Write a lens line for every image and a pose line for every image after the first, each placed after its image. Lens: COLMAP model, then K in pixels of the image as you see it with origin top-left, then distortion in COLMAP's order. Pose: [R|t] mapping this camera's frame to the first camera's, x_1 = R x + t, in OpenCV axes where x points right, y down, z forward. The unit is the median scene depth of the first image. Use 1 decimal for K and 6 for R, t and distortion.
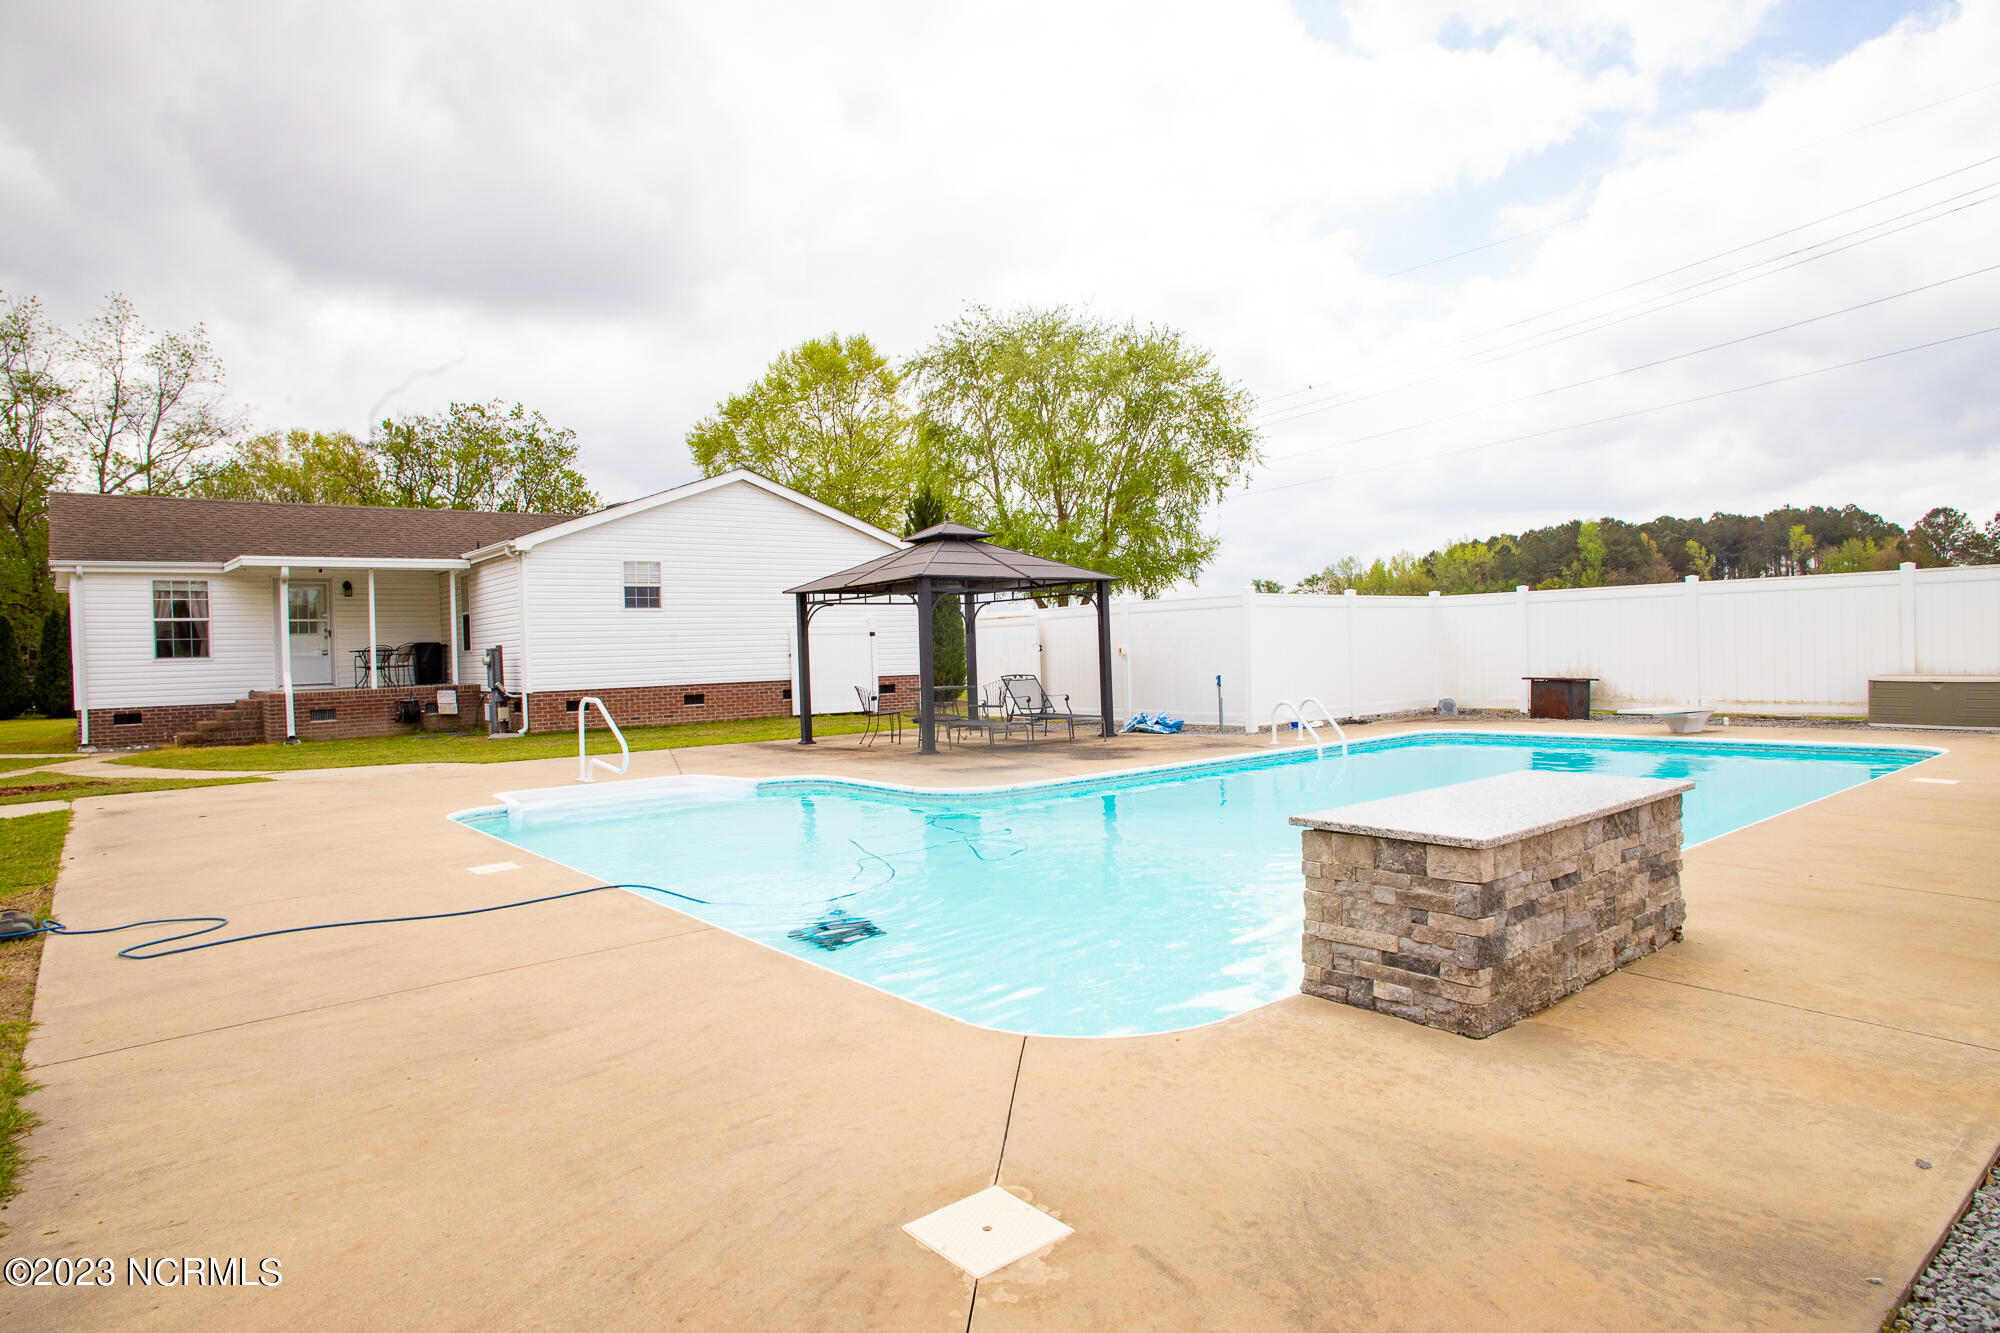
lens RADIAL K [[1139.0, 0, 1000.0], [0, 1139.0, 666.5], [0, 0, 1]] dist [-0.001160, -0.000286]
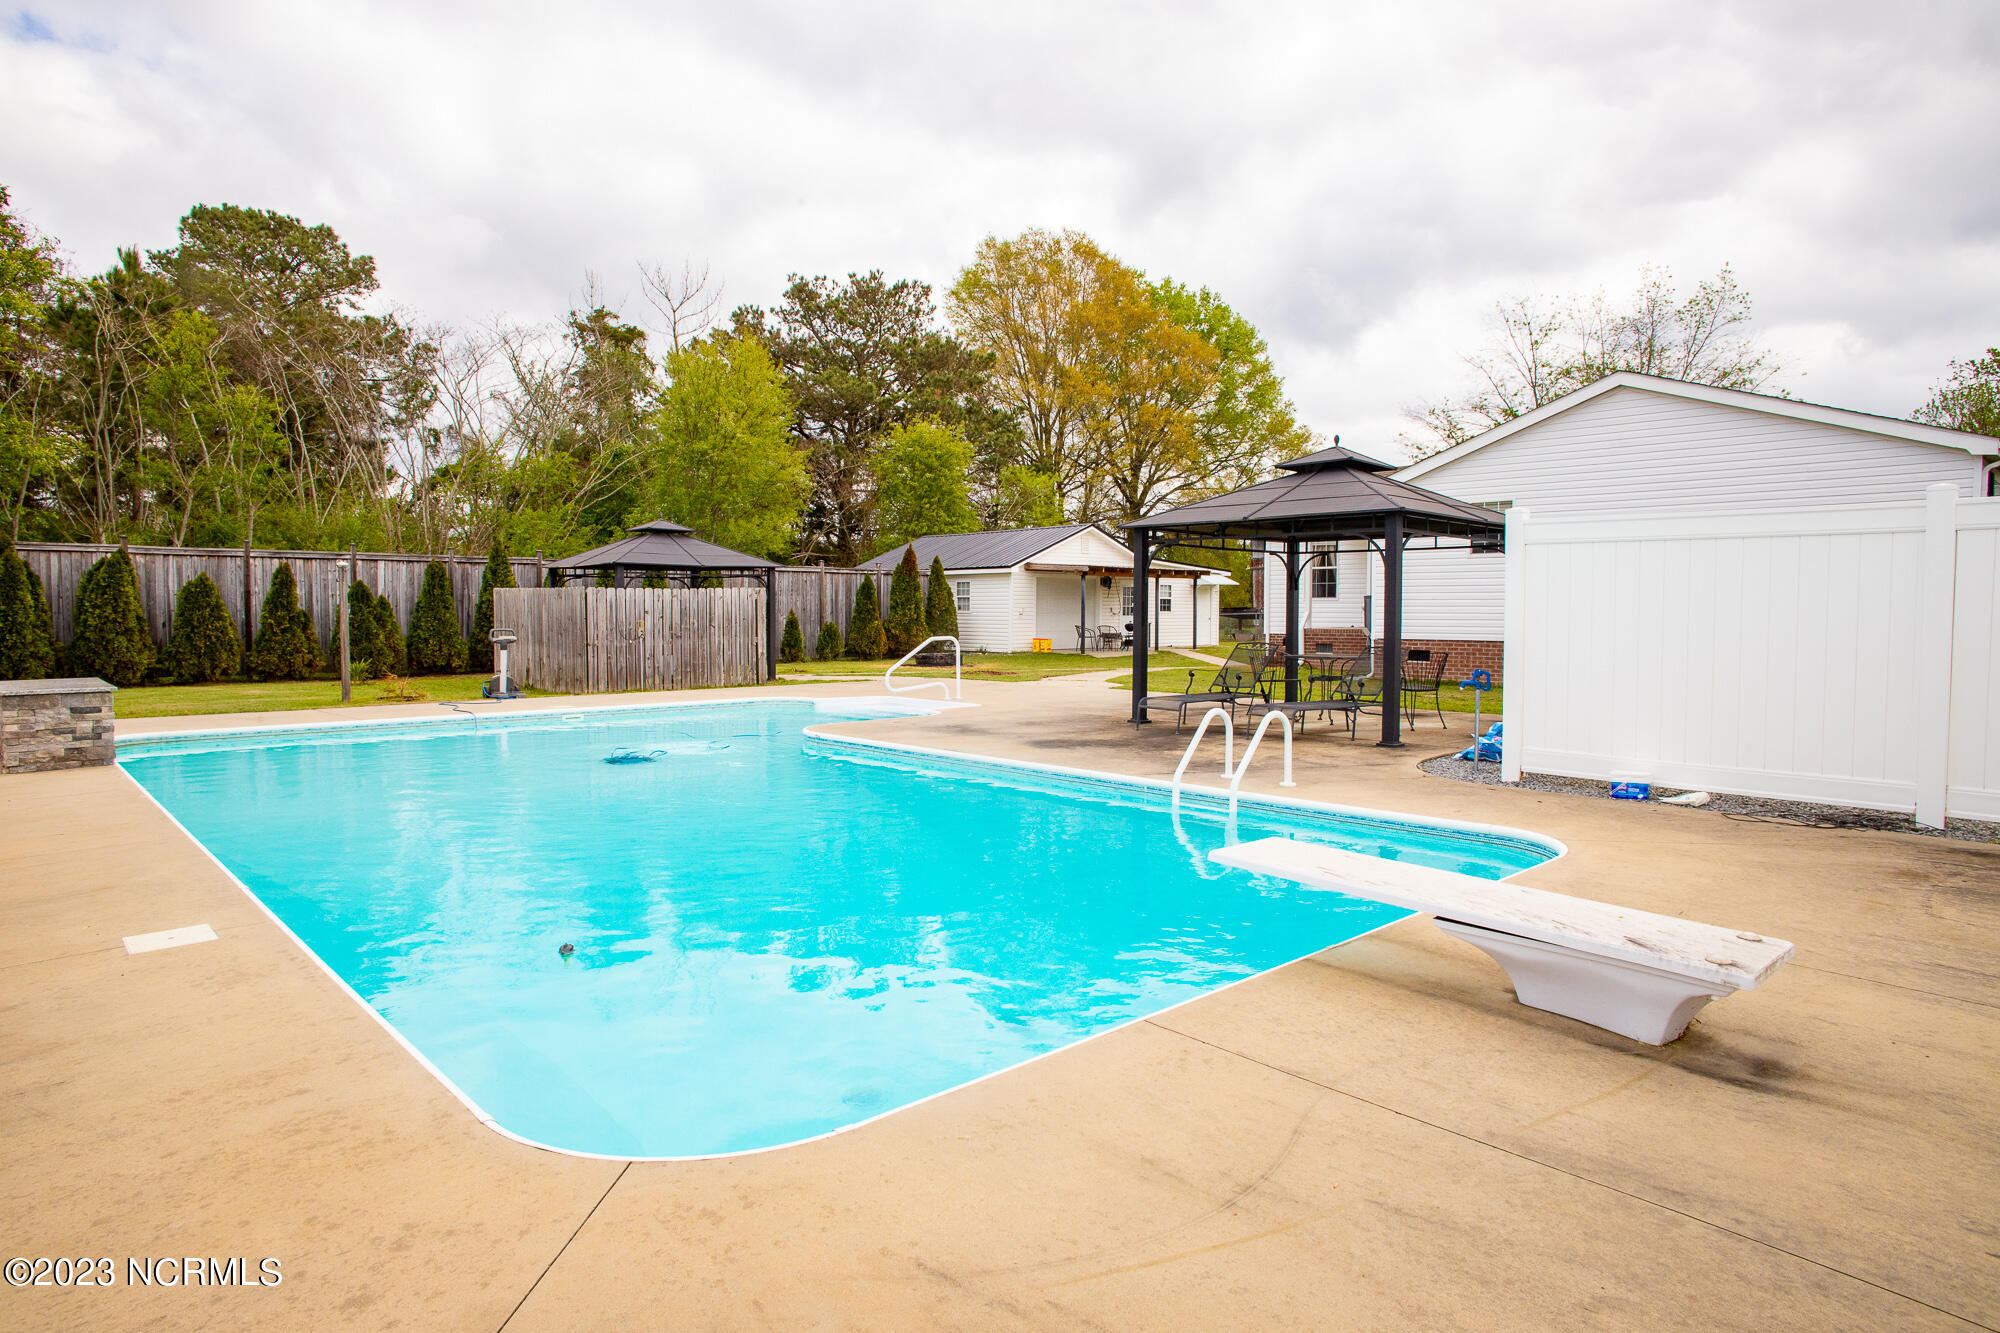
lens RADIAL K [[1139.0, 0, 1000.0], [0, 1139.0, 666.5], [0, 0, 1]] dist [-0.001160, -0.000286]
pose [[0.041714, 0.080673, -0.995867, 0.690982], [-0.014264, 0.996681, 0.080141, -0.034739], [0.999028, 0.010862, 0.042727, 0.700283]]
